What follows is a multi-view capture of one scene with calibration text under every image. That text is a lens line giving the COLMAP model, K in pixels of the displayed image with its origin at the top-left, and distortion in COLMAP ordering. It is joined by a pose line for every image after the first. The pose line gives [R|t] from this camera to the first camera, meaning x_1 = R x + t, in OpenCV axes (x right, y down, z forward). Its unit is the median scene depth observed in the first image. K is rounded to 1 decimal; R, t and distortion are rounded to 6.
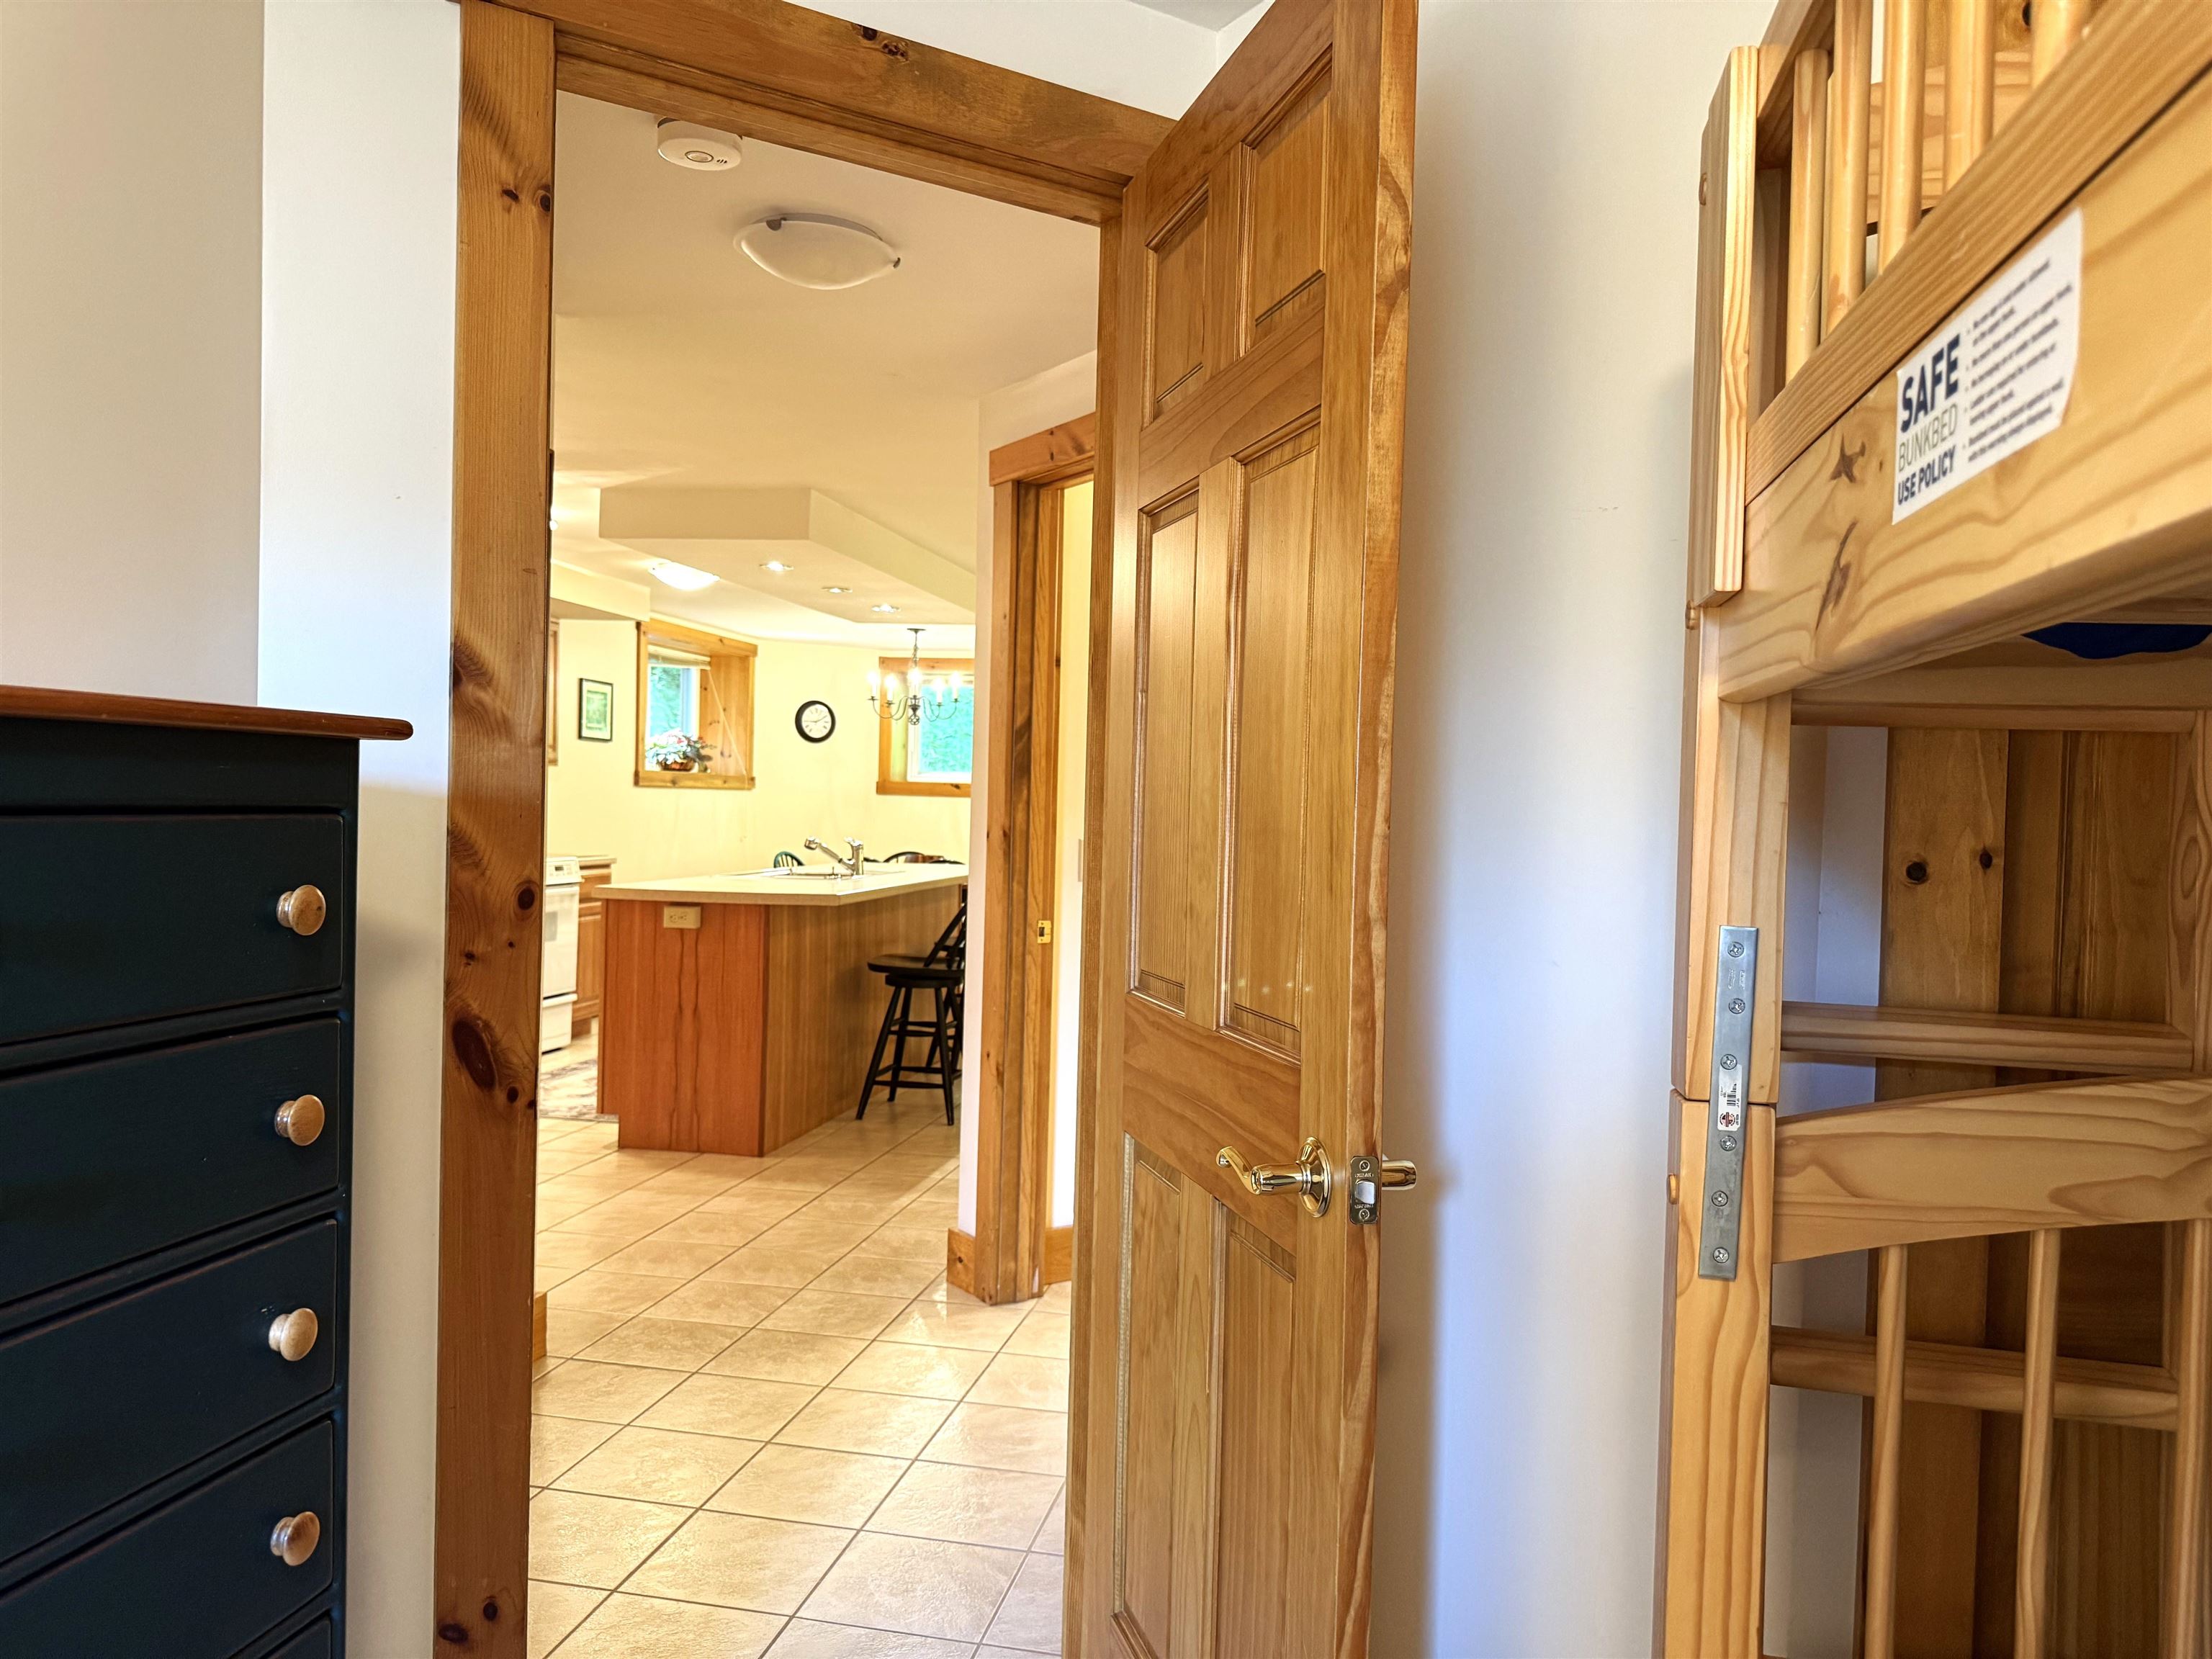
lens RADIAL K [[1538.4, 0, 1074.5], [0, 1538.4, 834.1], [0, 0, 1]] dist [0.134045, -0.000922]
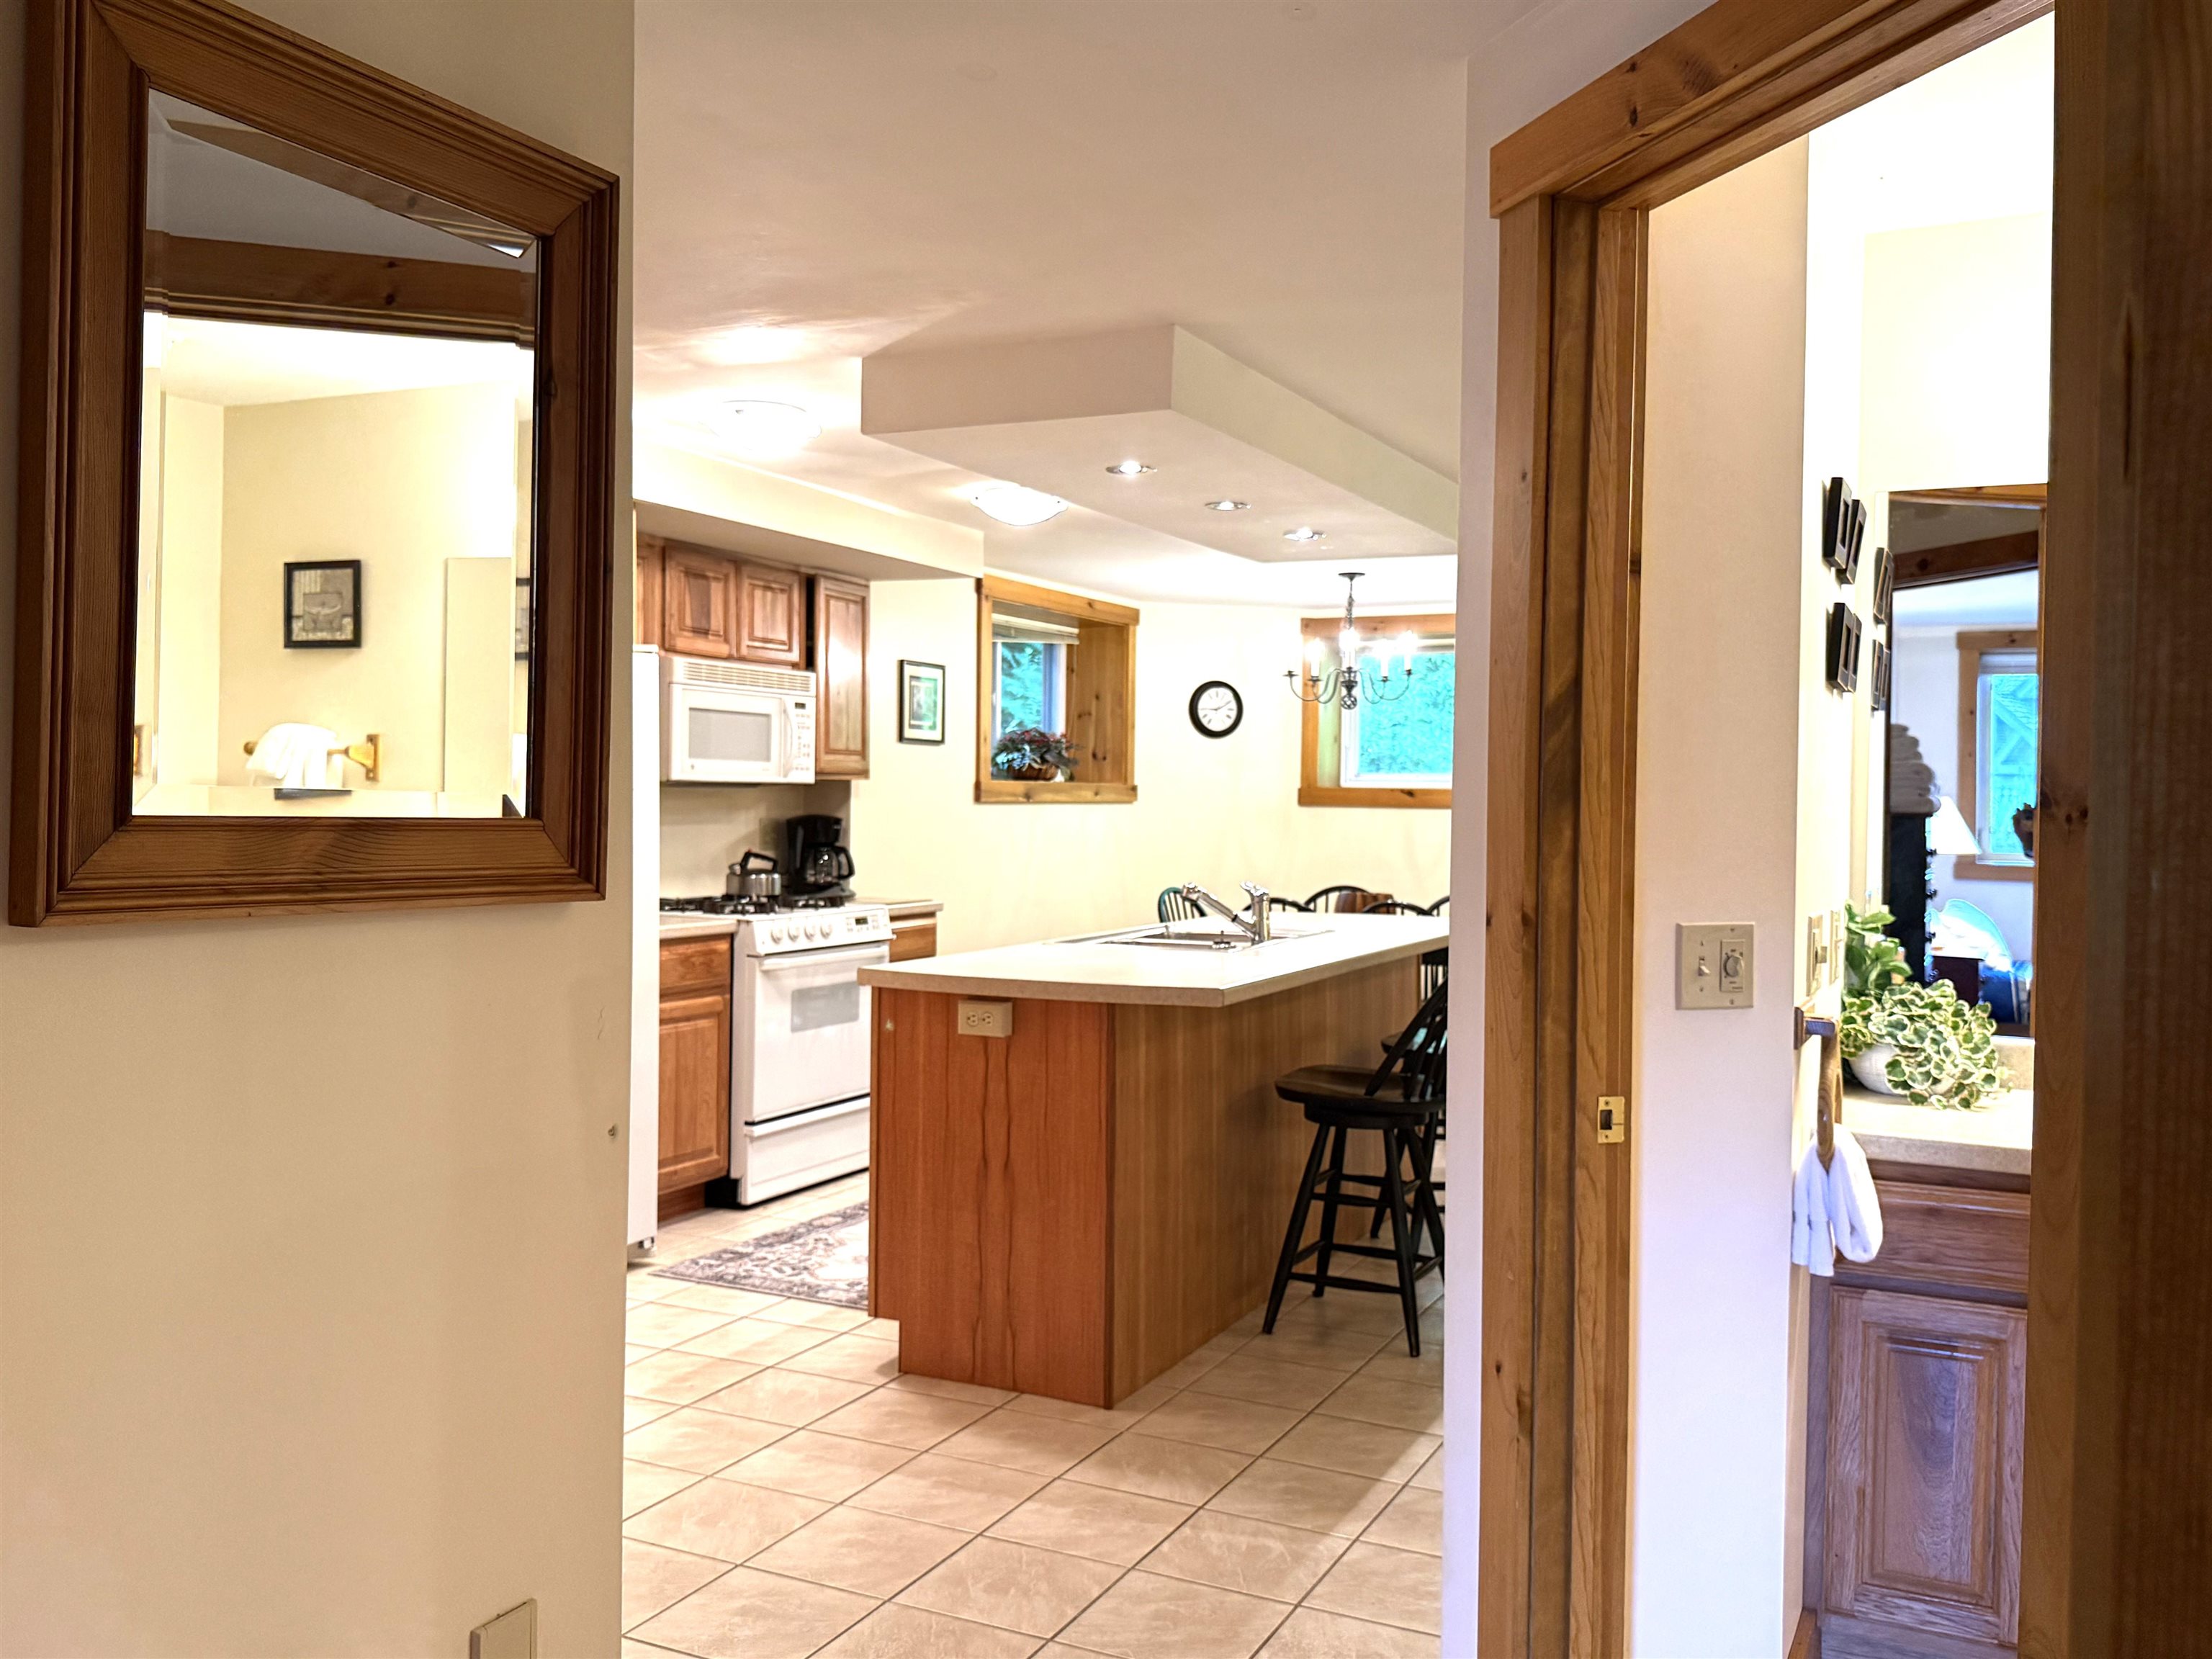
lens RADIAL K [[1798.8, 0, 1106.0], [0, 1798.8, 829.5], [0, 0, 1]] dist [0.087780, -0.002189]
pose [[0.971169, -0.010413, -0.238163, -0.025123], [0.009020, 0.999935, -0.006935, -0.017428], [0.238220, 0.004587, 0.971200, 0.271254]]
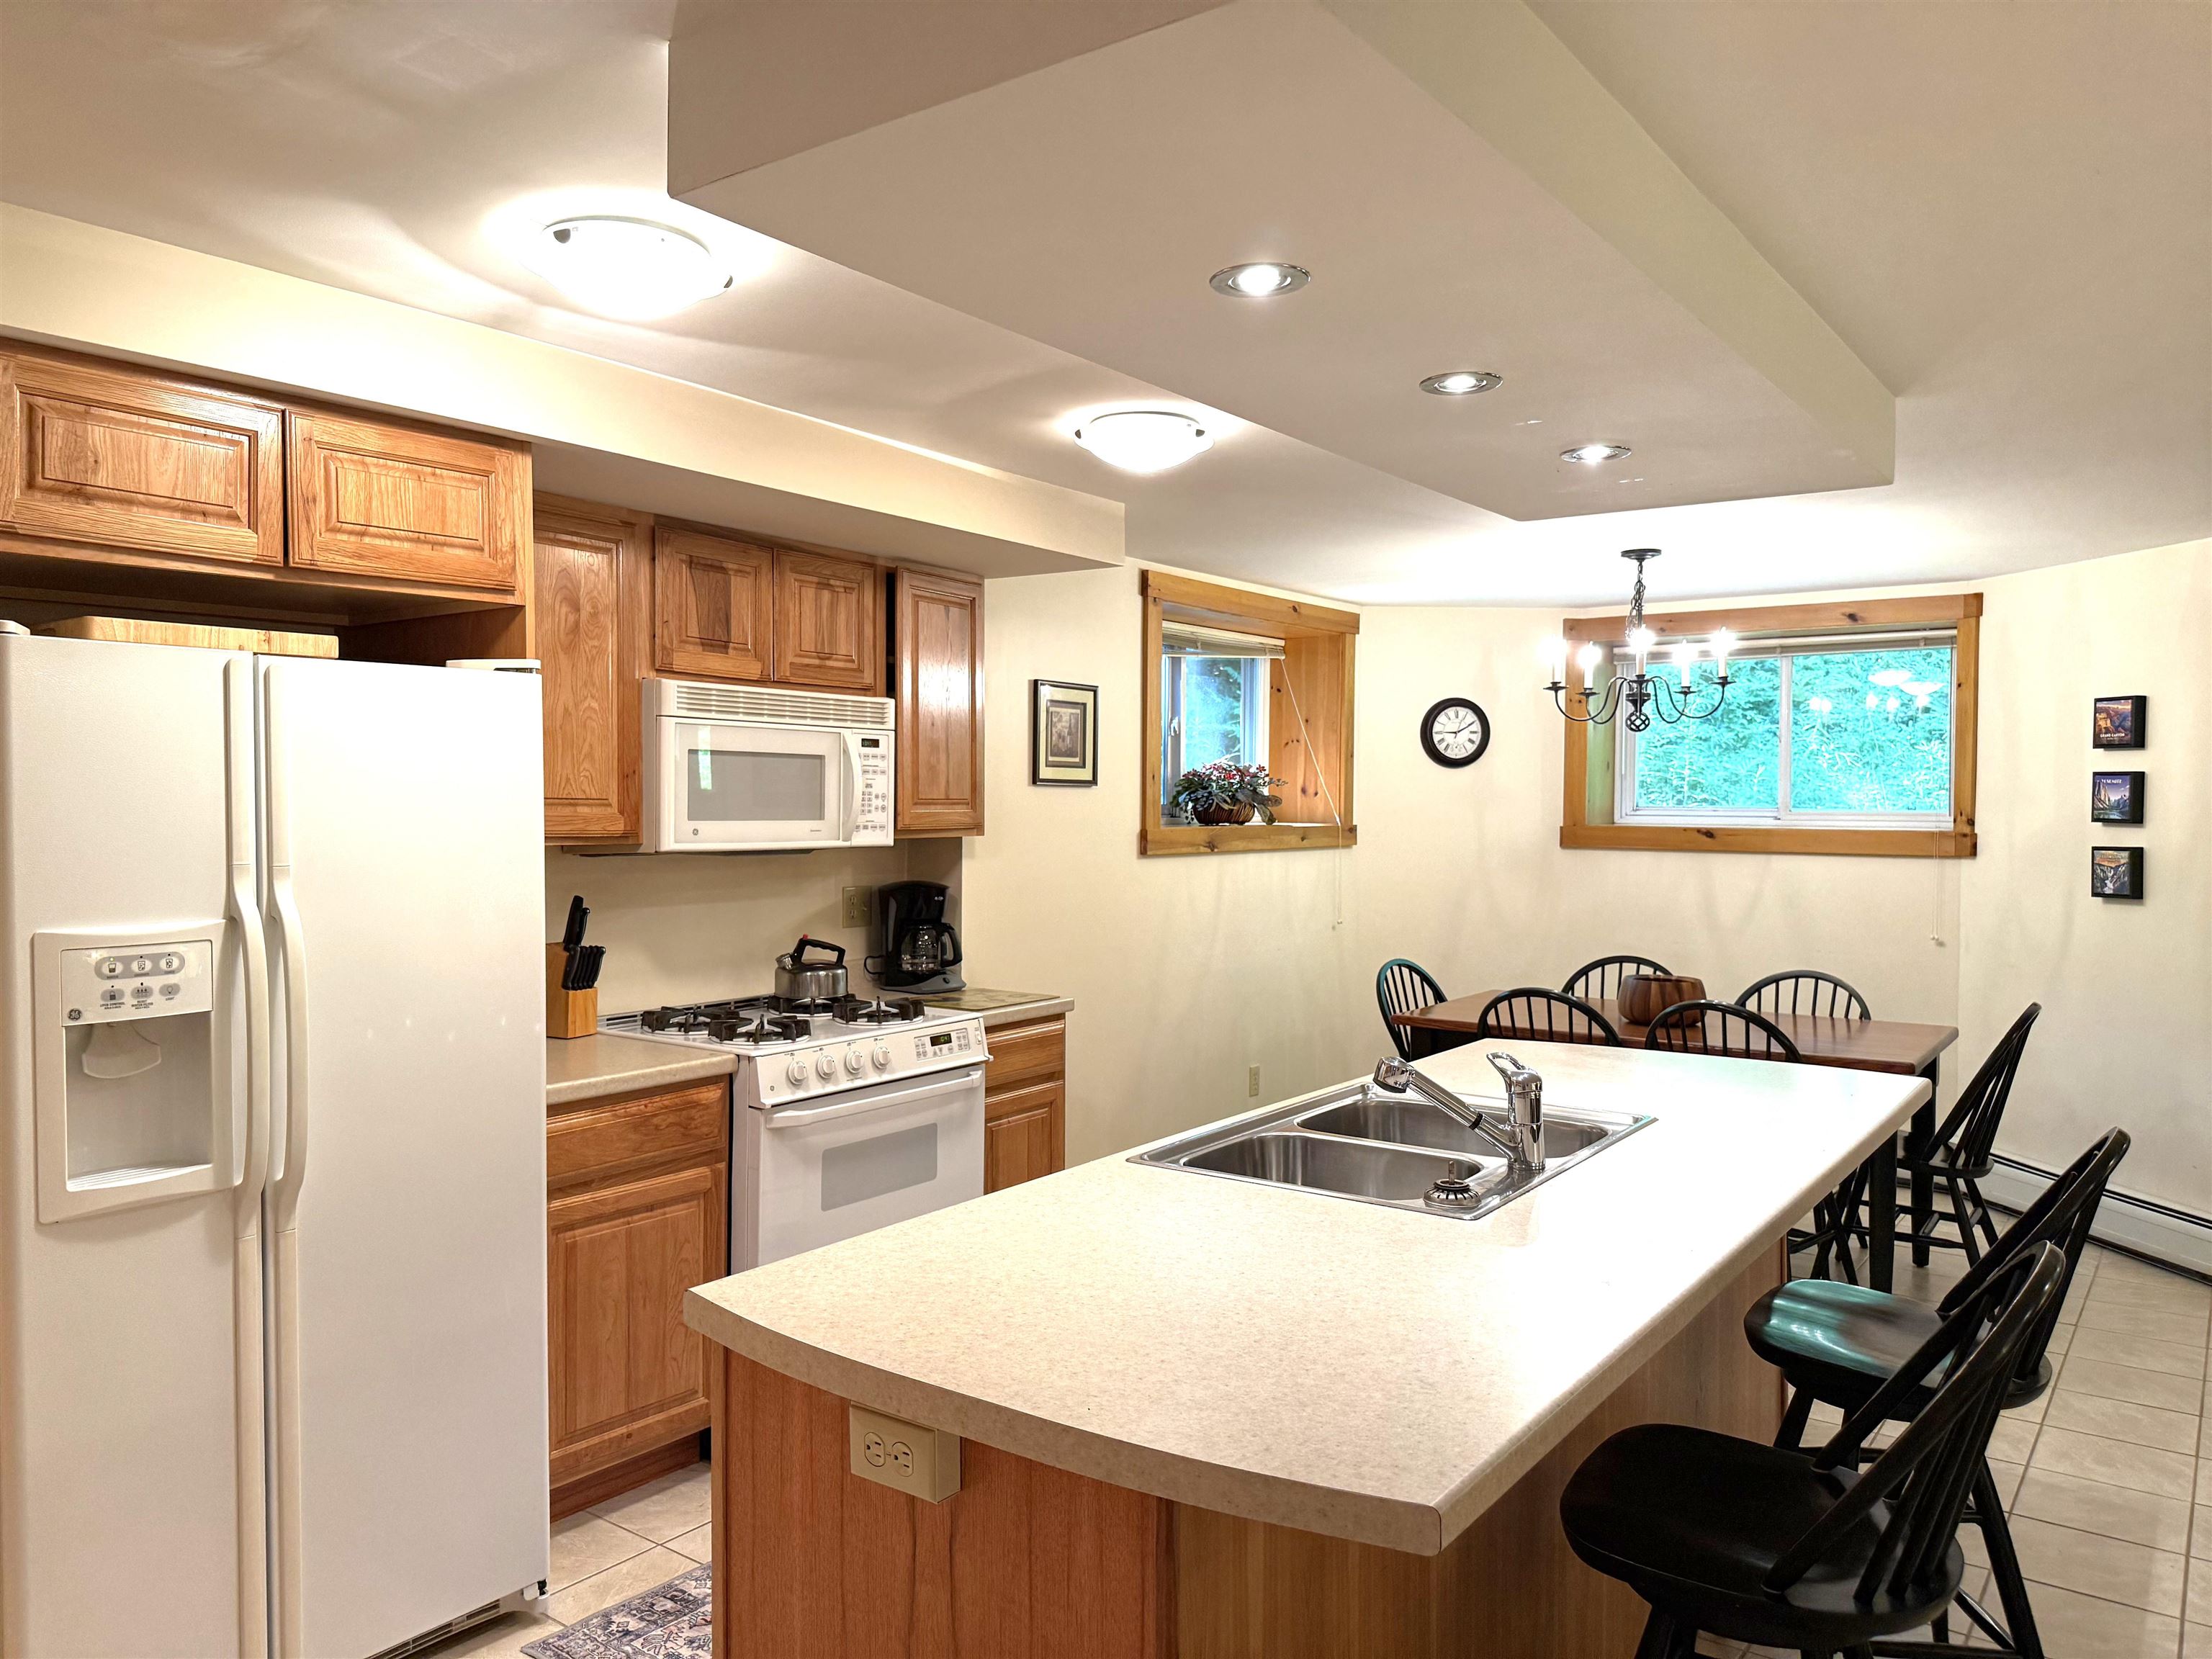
lens RADIAL K [[1538.4, 0, 1074.5], [0, 1538.4, 834.1], [0, 0, 1]] dist [0.134045, -0.000922]
pose [[0.910299, -0.012053, -0.413776, -0.093513], [0.010219, 0.999926, -0.006645, -0.055149], [0.413825, 0.001821, 0.910355, 0.693889]]
